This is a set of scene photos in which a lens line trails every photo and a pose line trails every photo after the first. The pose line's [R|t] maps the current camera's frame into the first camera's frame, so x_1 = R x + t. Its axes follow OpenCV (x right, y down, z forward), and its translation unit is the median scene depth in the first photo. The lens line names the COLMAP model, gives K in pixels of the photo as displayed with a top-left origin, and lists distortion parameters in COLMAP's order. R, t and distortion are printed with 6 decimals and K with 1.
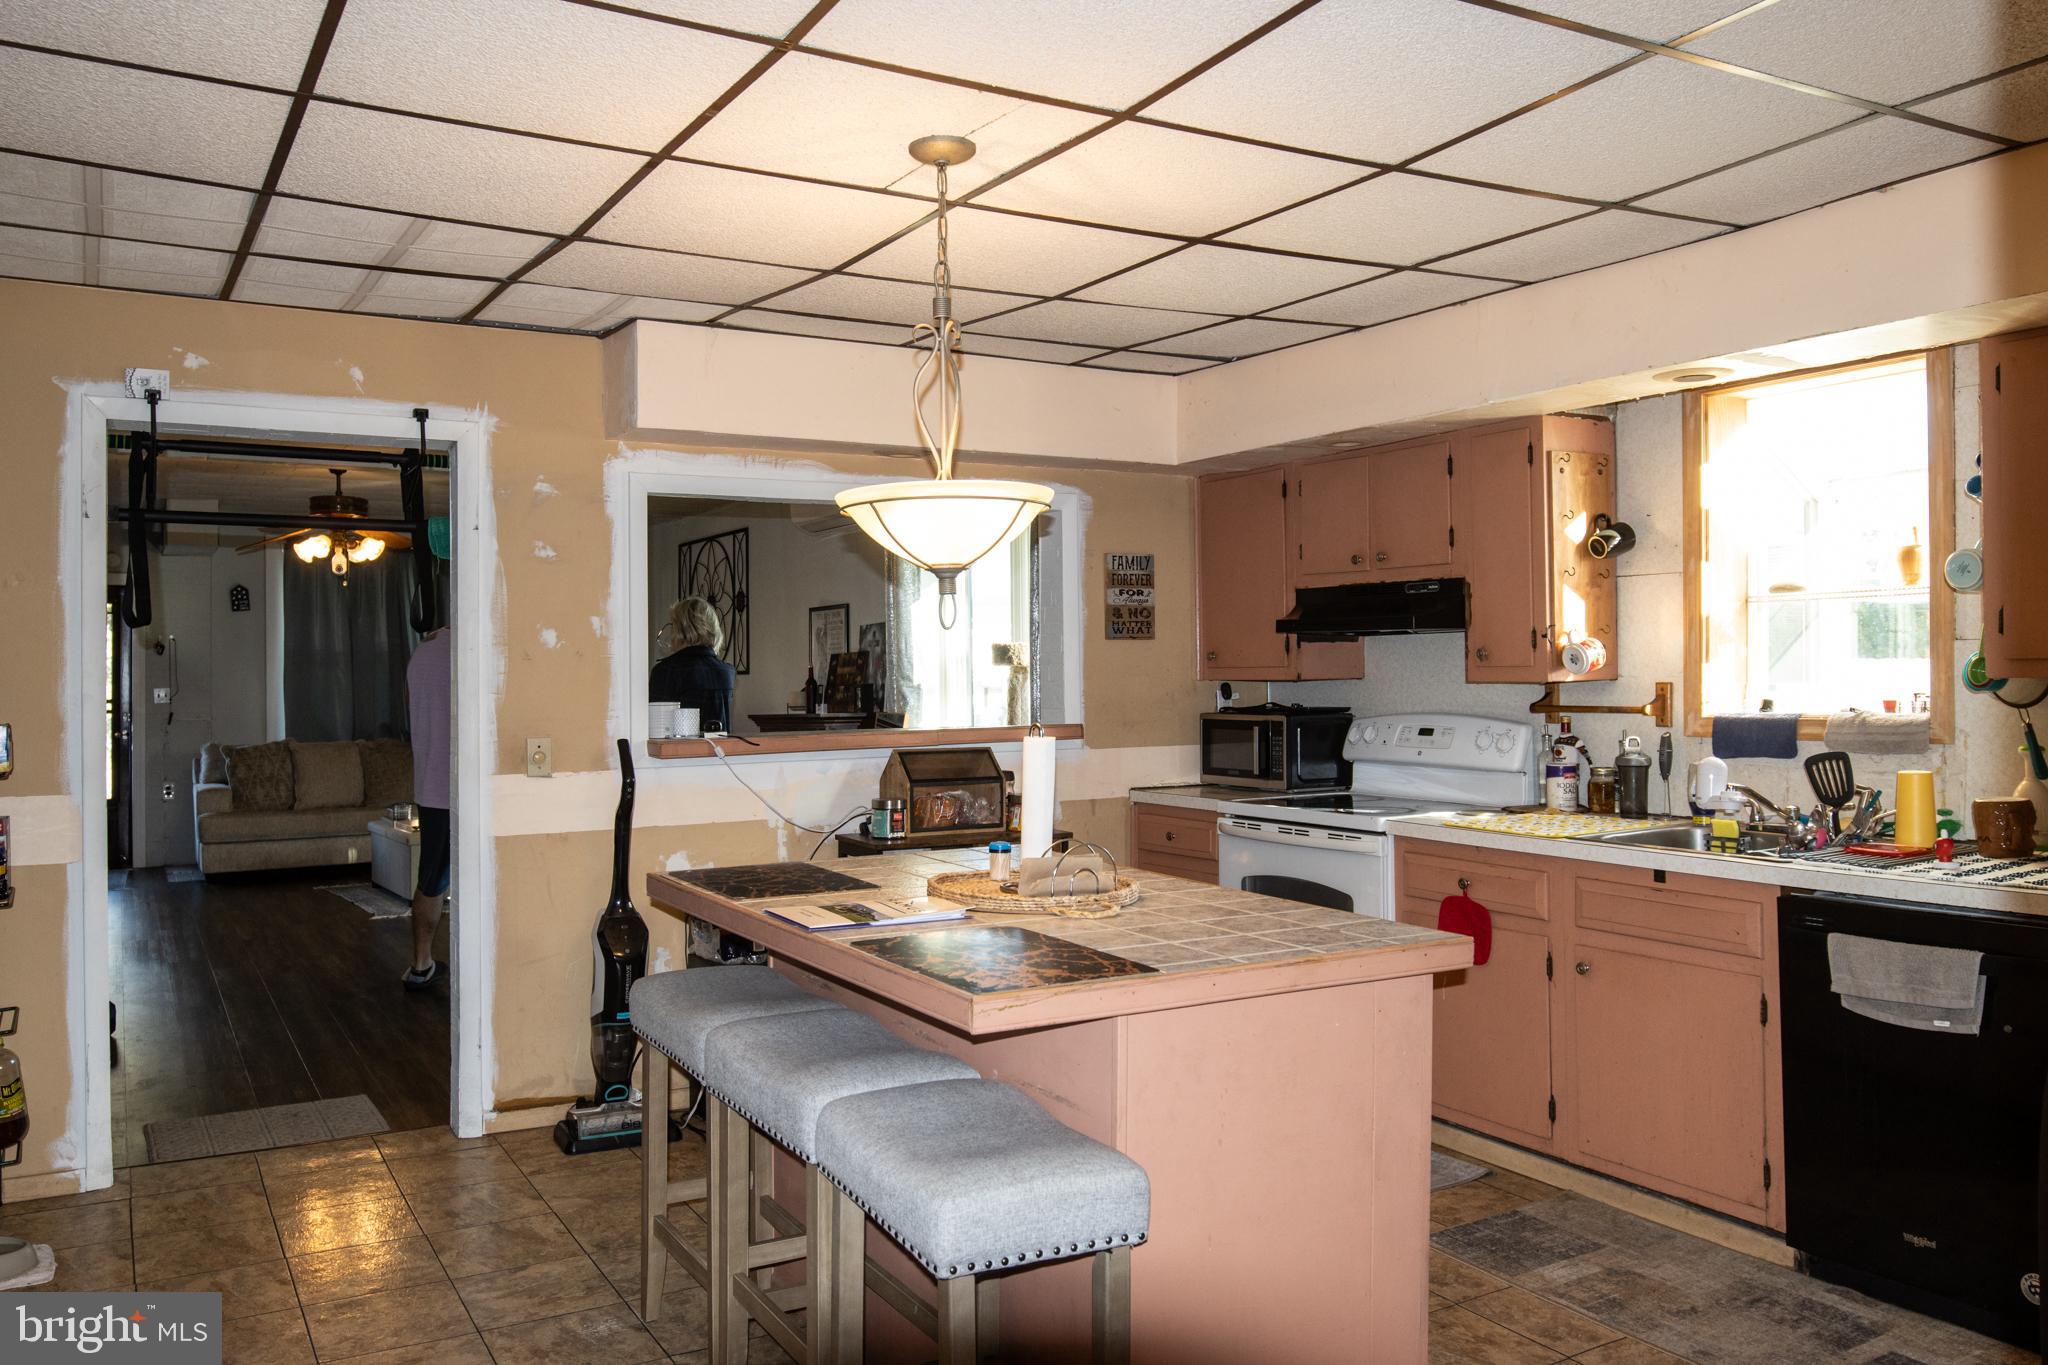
lens RADIAL K [[1527.1, 0, 1027.3], [0, 1527.1, 677.7], [0, 0, 1]] dist [-0.024925, -0.009240]
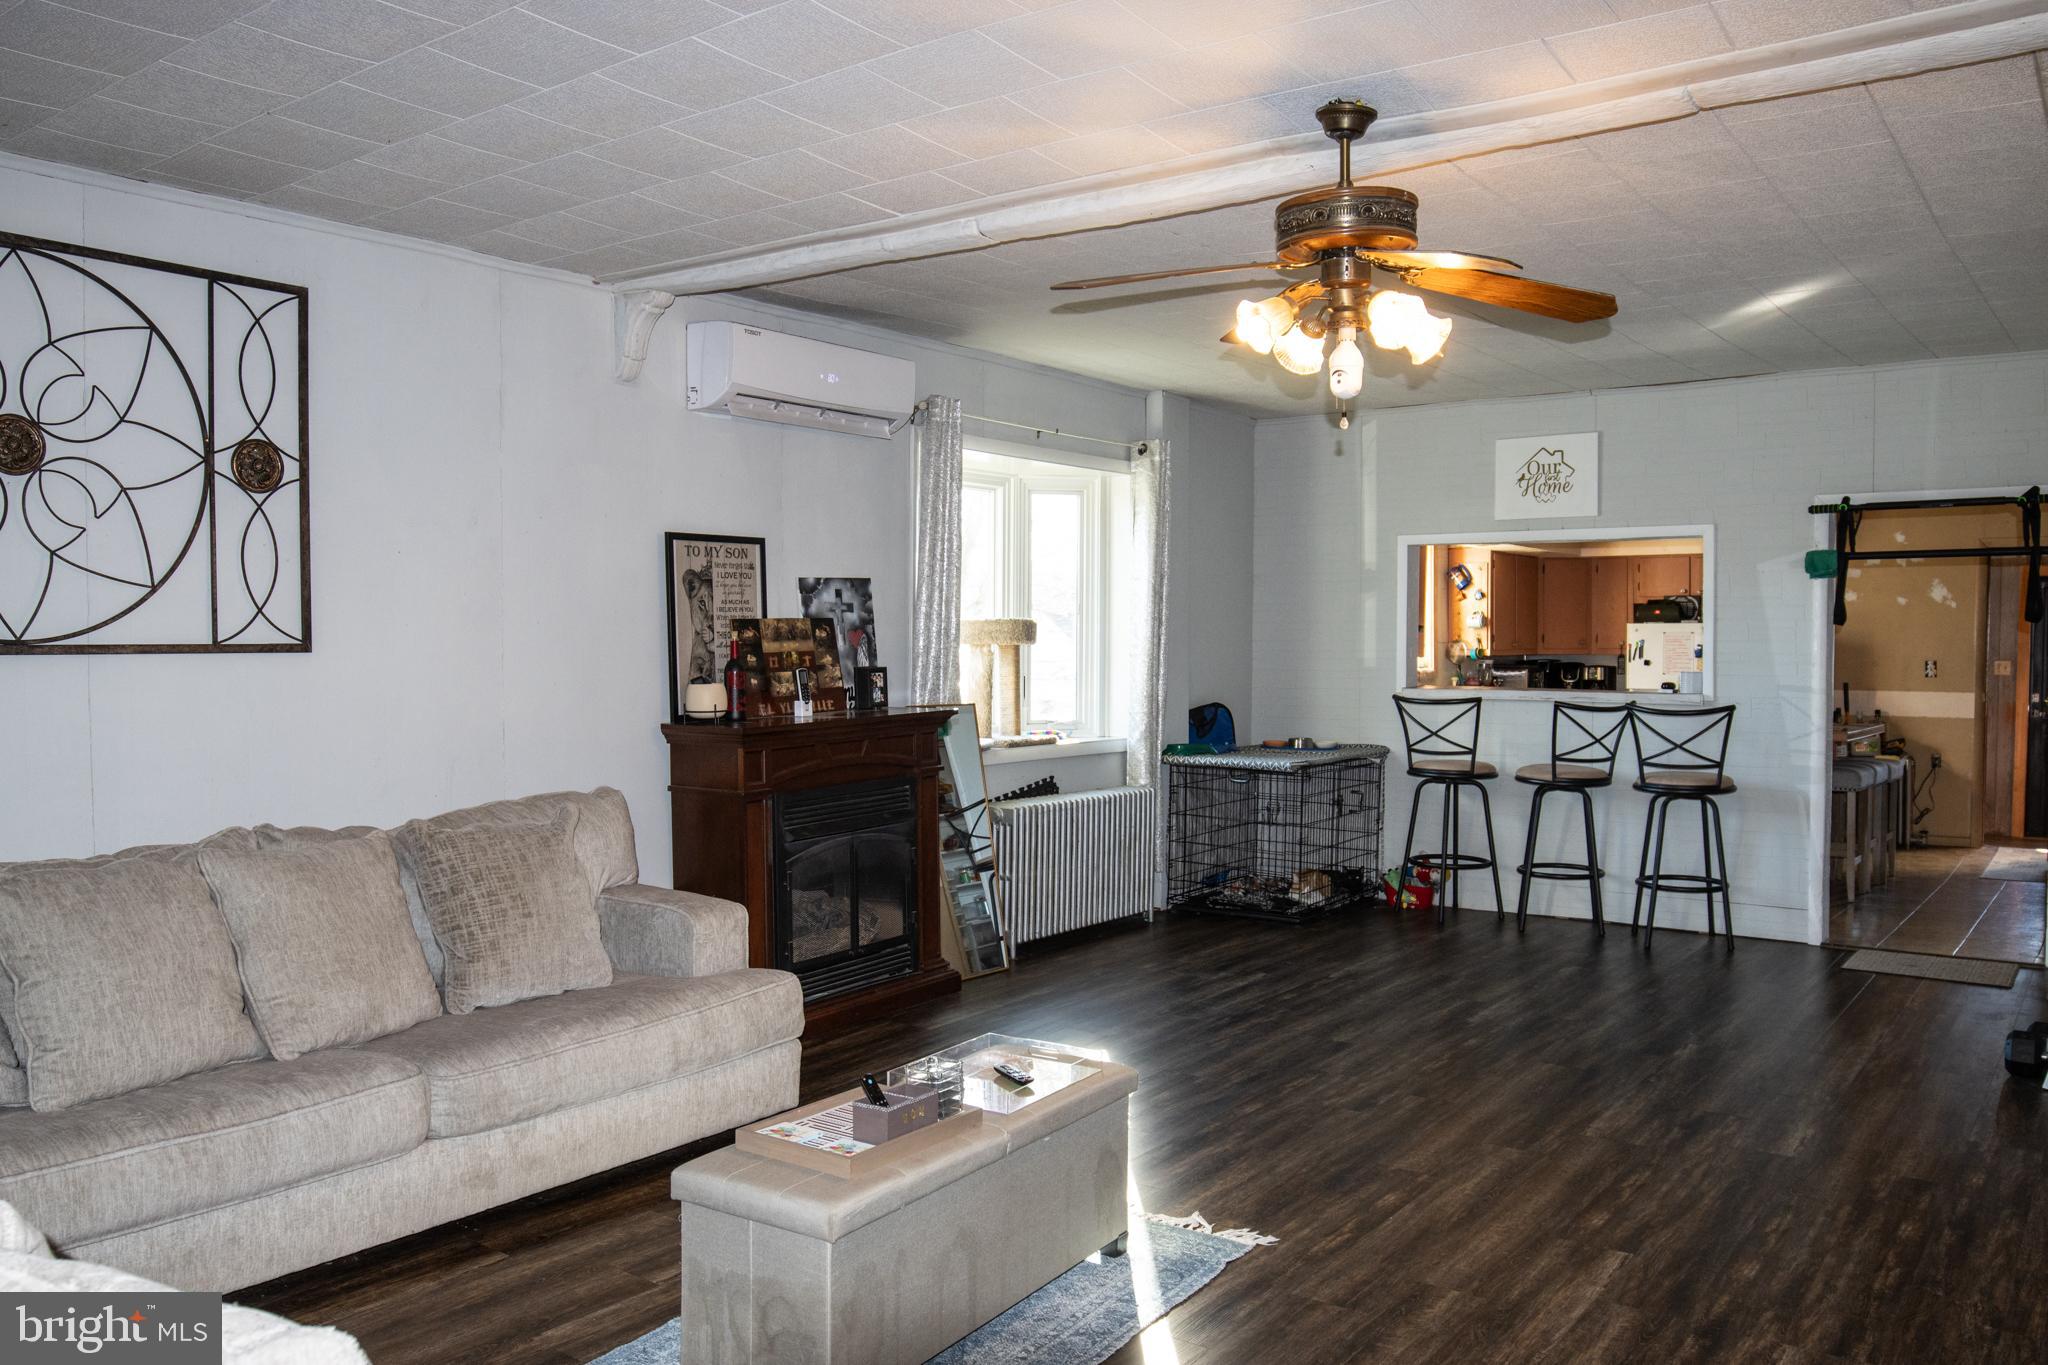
lens RADIAL K [[1593.3, 0, 1009.6], [0, 1593.3, 696.4], [0, 0, 1]] dist [-0.029418, -0.000758]
pose [[-0.389963, -0.024759, 0.920498, -1.478318], [0.002618, 0.999605, 0.027995, -0.004739], [-0.920827, 0.013327, -0.389744, 2.280839]]
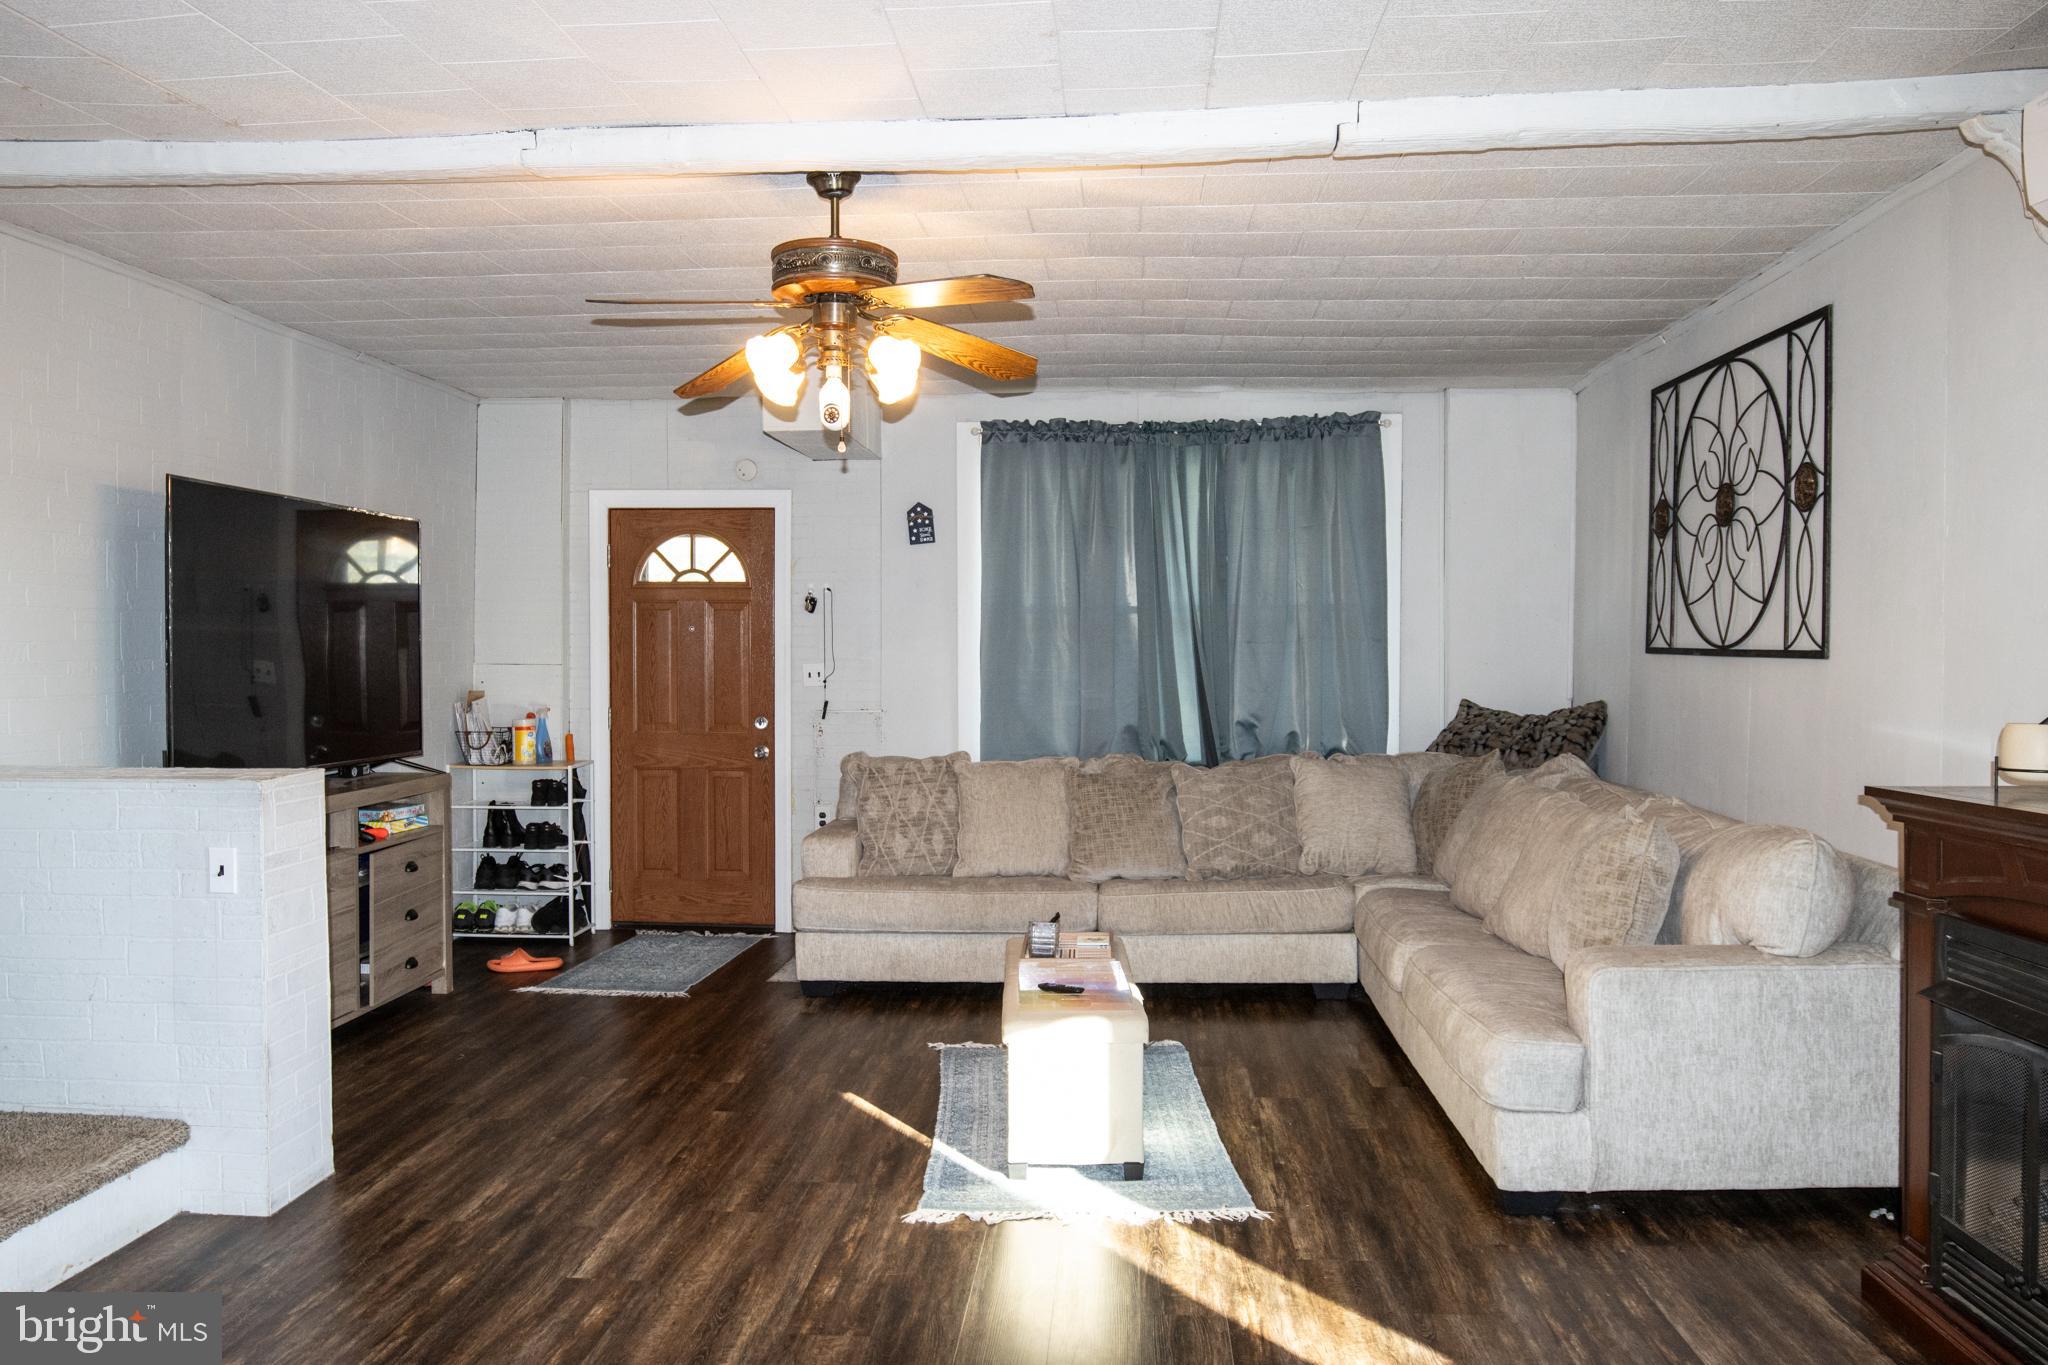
lens RADIAL K [[1527.1, 0, 975.8], [0, 1527.1, 664.0], [0, 0, 1]] dist [-0.024925, -0.009240]
pose [[0.805400, 0.017599, -0.592471, -0.288120], [-0.006376, 0.999759, 0.021028, -0.018734], [0.592698, -0.013158, 0.805318, 1.217788]]
